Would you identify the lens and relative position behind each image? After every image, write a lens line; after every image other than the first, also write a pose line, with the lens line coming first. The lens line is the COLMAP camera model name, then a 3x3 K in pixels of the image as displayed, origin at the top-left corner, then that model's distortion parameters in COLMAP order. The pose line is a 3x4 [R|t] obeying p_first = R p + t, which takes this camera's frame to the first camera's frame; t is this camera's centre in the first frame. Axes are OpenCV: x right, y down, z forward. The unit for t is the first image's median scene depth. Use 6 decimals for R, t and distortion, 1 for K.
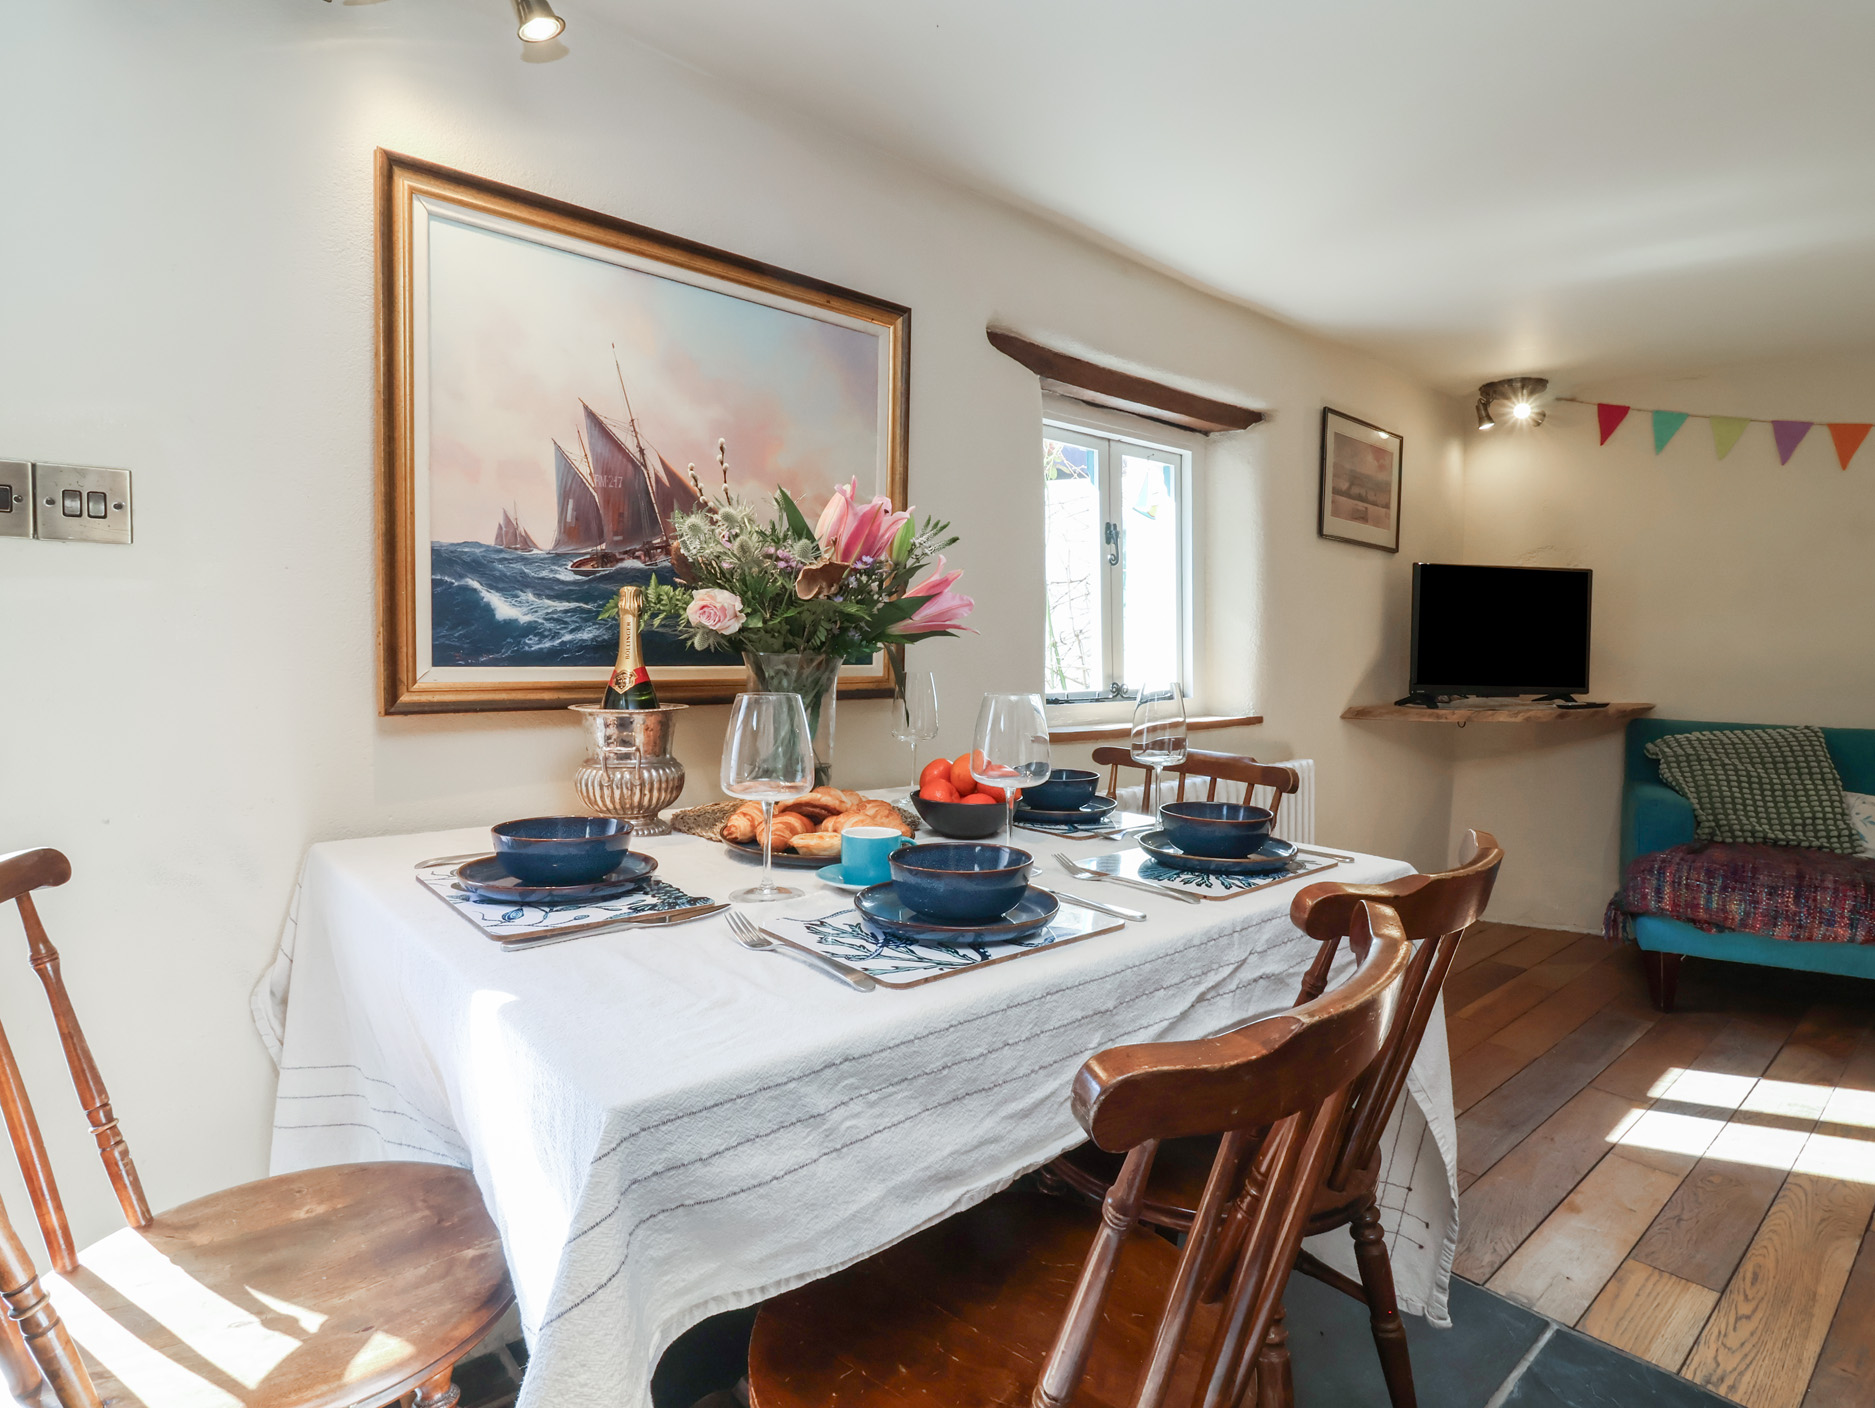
lens RADIAL K [[1056.7, 0, 906.3], [0, 1056.7, 691.3], [0, 0, 1]] dist [0.010055, -0.021868]
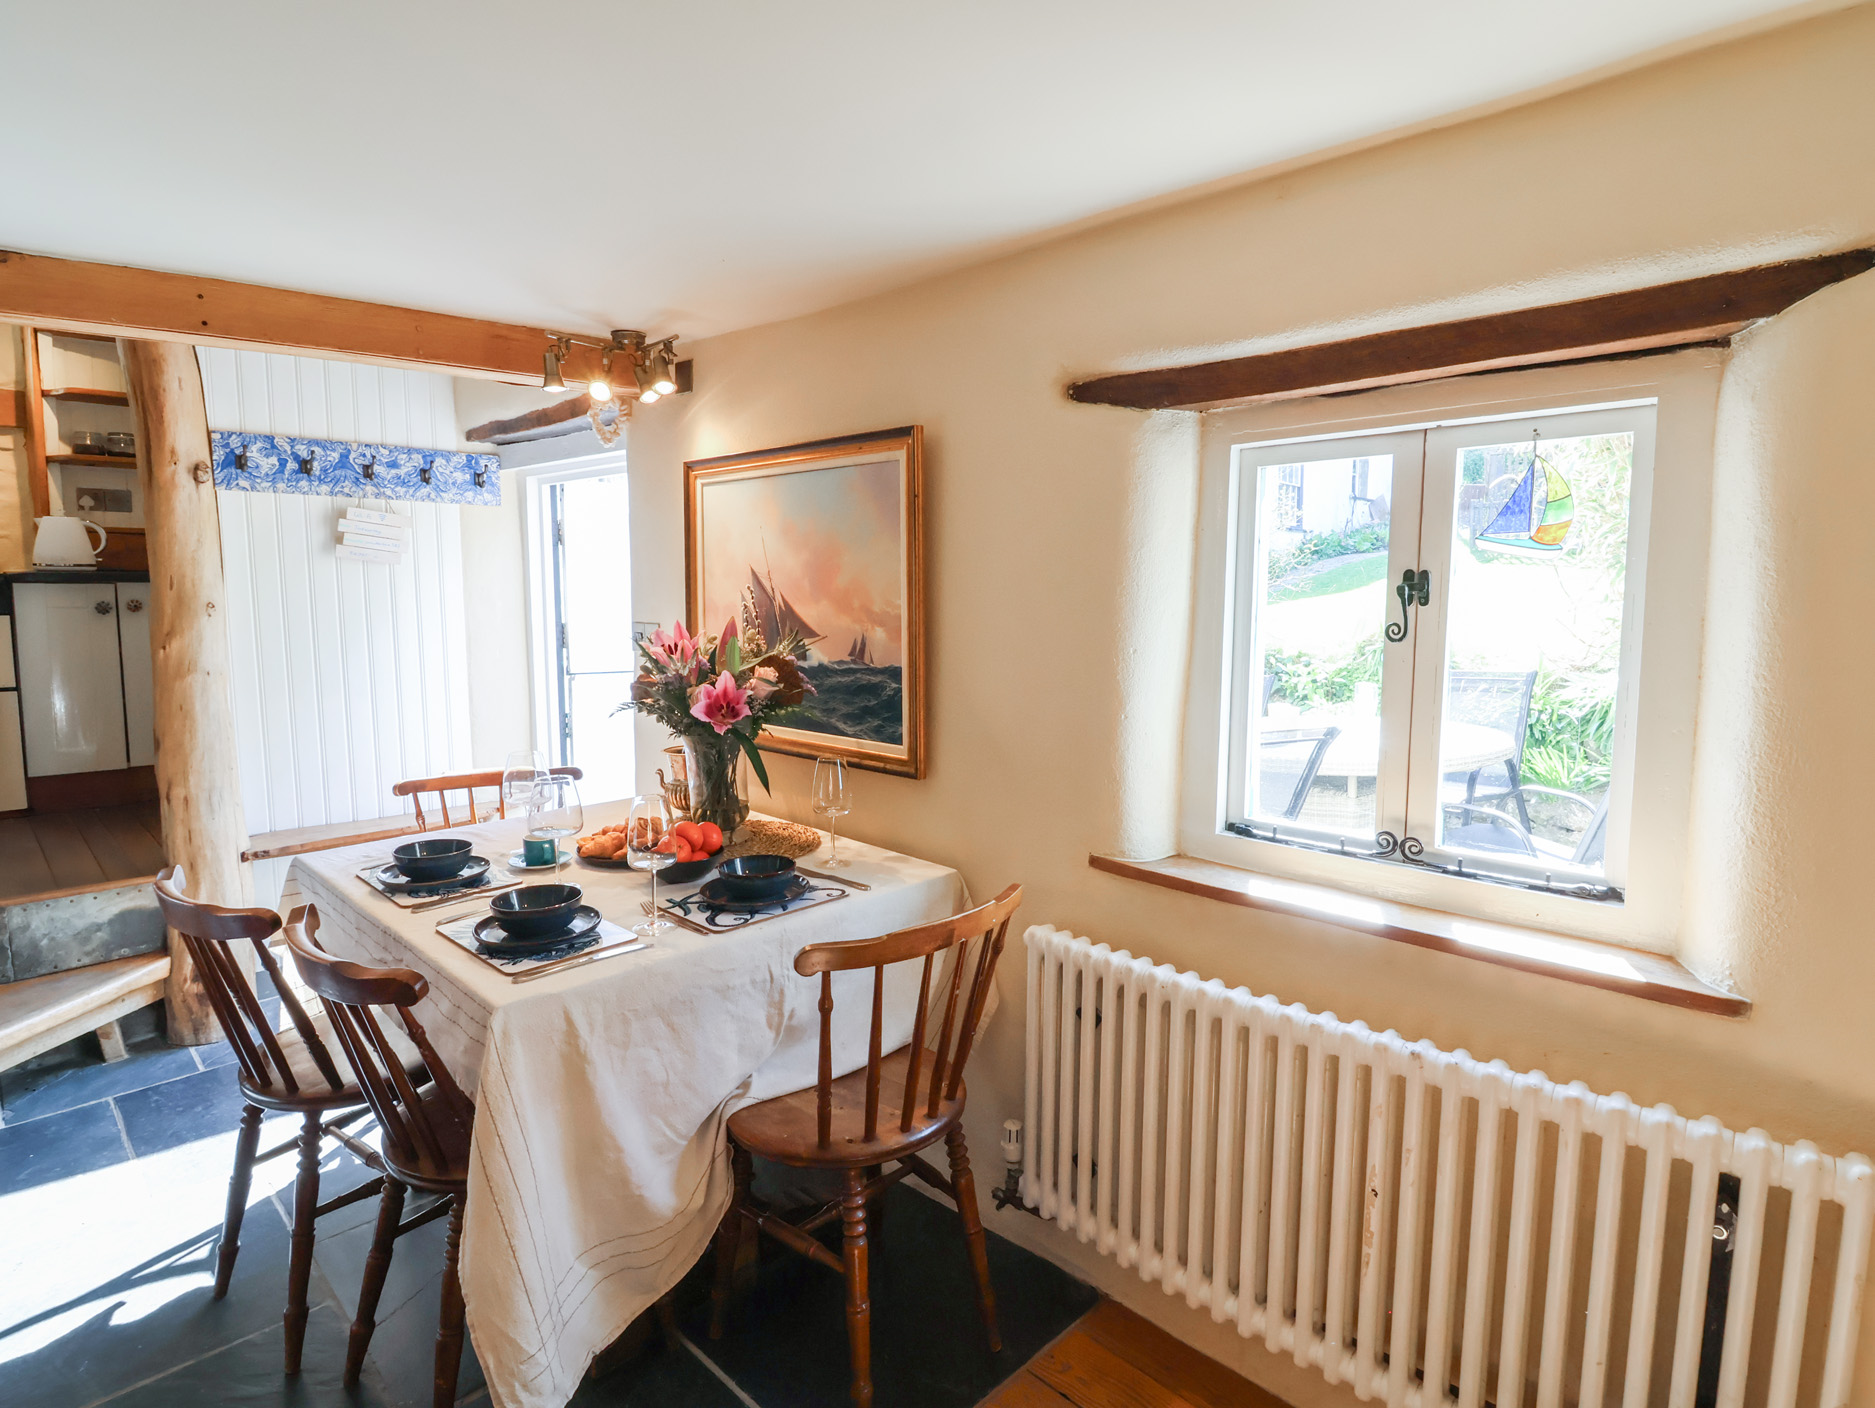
lens RADIAL K [[1056.7, 0, 906.3], [0, 1056.7, 691.3], [0, 0, 1]] dist [0.010055, -0.021868]
pose [[0.011875, 0.088429, -0.996012, 1.328840], [-0.037605, 0.995417, 0.087928, -0.223224], [0.999222, 0.036411, 0.015146, 1.181676]]
